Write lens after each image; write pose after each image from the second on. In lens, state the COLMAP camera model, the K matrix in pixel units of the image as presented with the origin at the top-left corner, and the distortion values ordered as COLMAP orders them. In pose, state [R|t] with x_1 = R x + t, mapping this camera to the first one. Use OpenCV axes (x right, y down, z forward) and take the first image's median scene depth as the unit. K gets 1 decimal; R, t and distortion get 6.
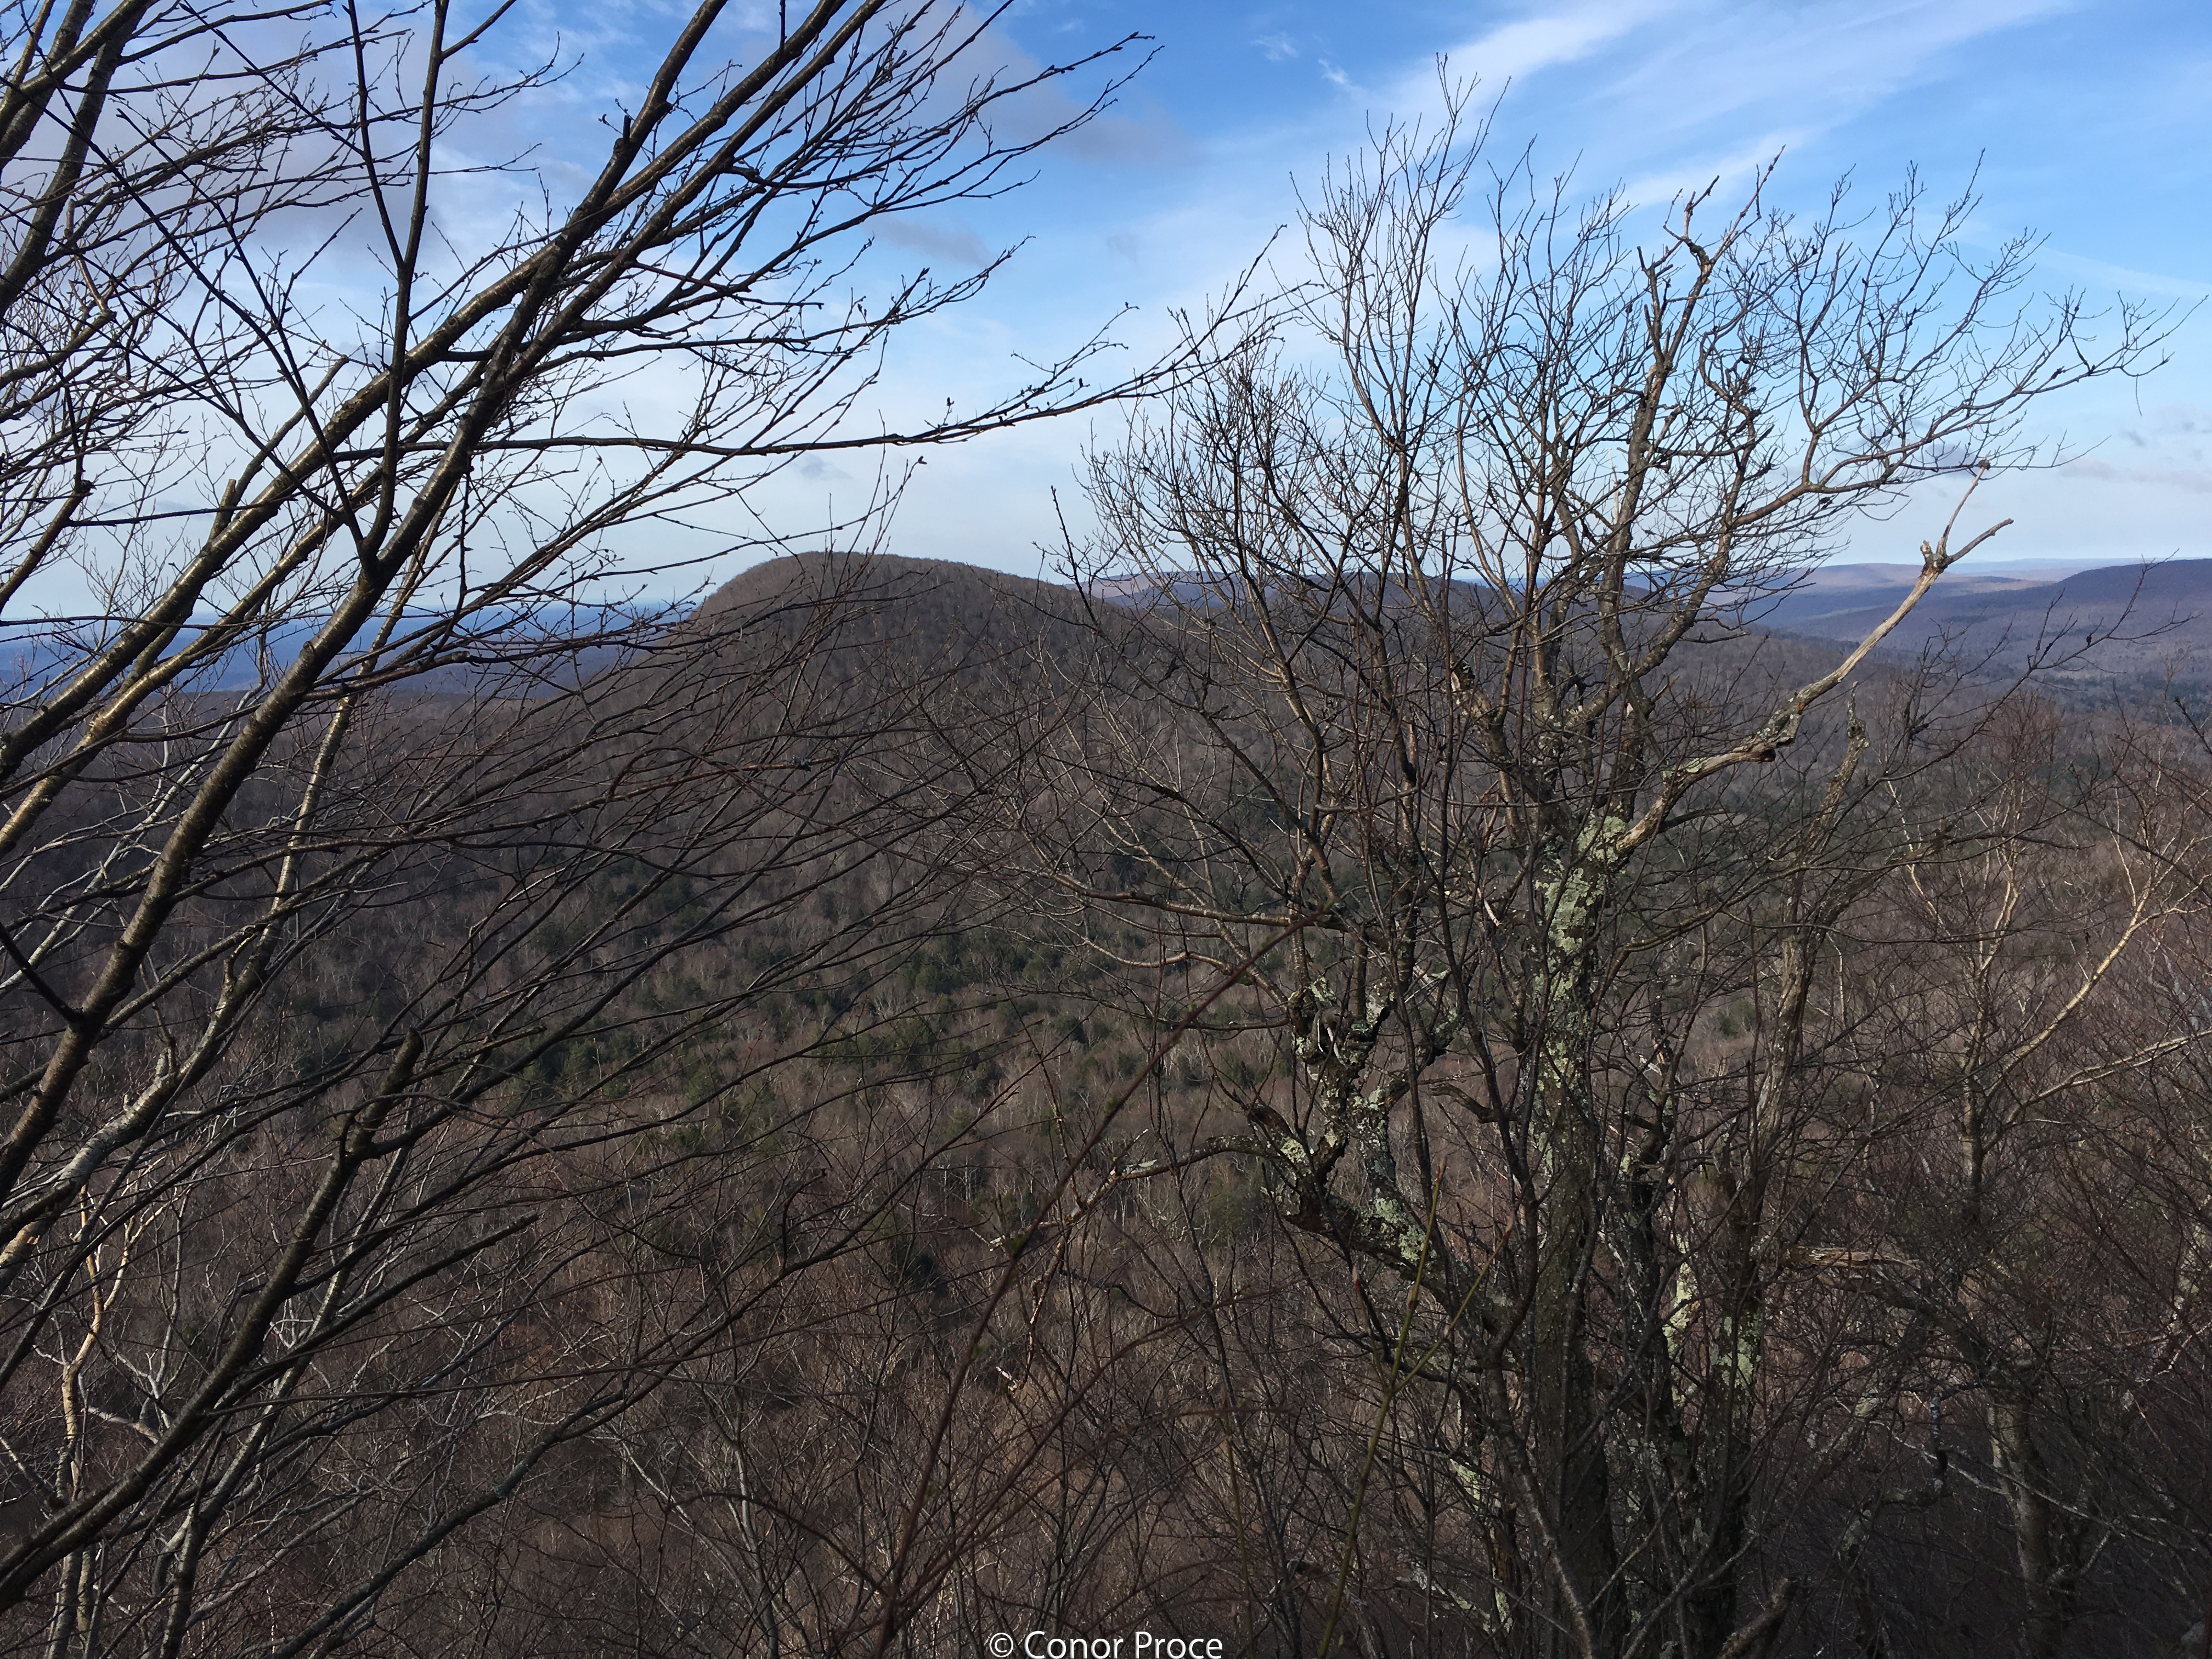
lens RADIAL K [[1869.3, 0, 1104.2], [0, 1869.3, 821.7], [0, 0, 1]] dist [0.088607, -0.124216]
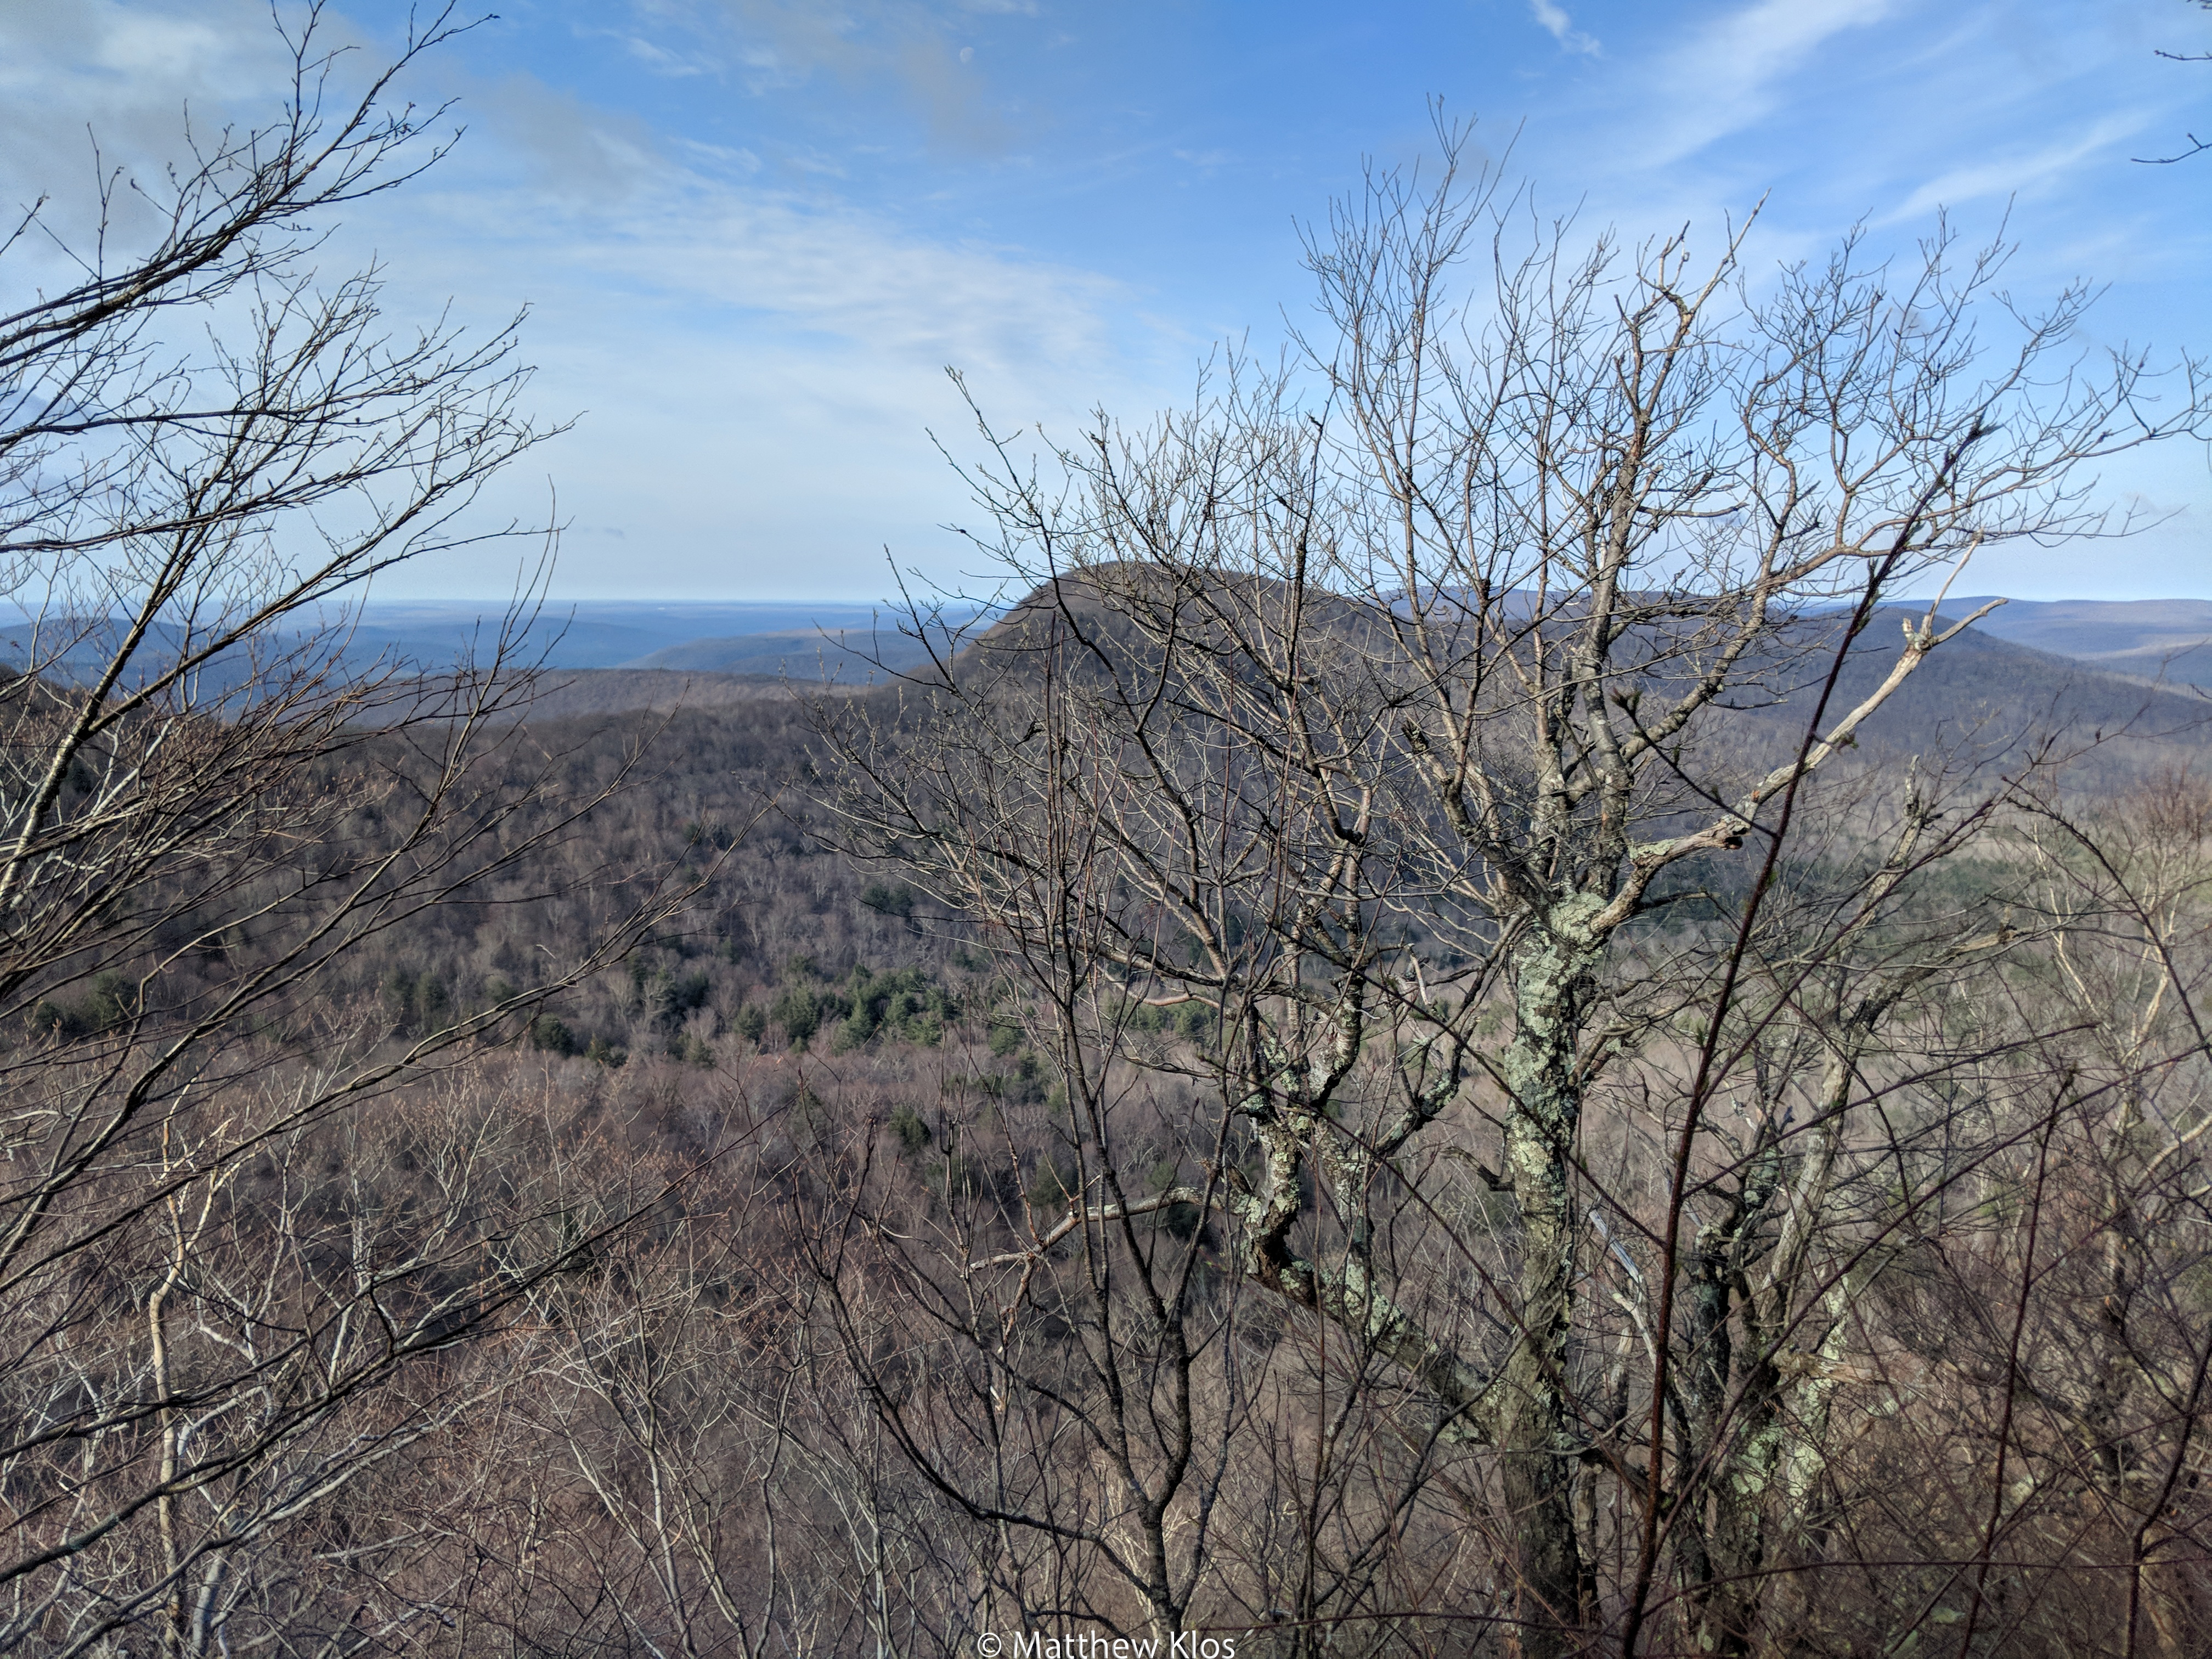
lens RADIAL K [[1708.4, 0, 1051.7], [0, 1708.4, 799.5], [0, 0, 1]] dist [0.083549, -0.189647]
pose [[0.977188, 0.049358, -0.206560, 0.179653], [-0.050396, 0.998729, 0.000238, -0.035992], [0.206309, 0.010177, 0.978434, 0.094407]]
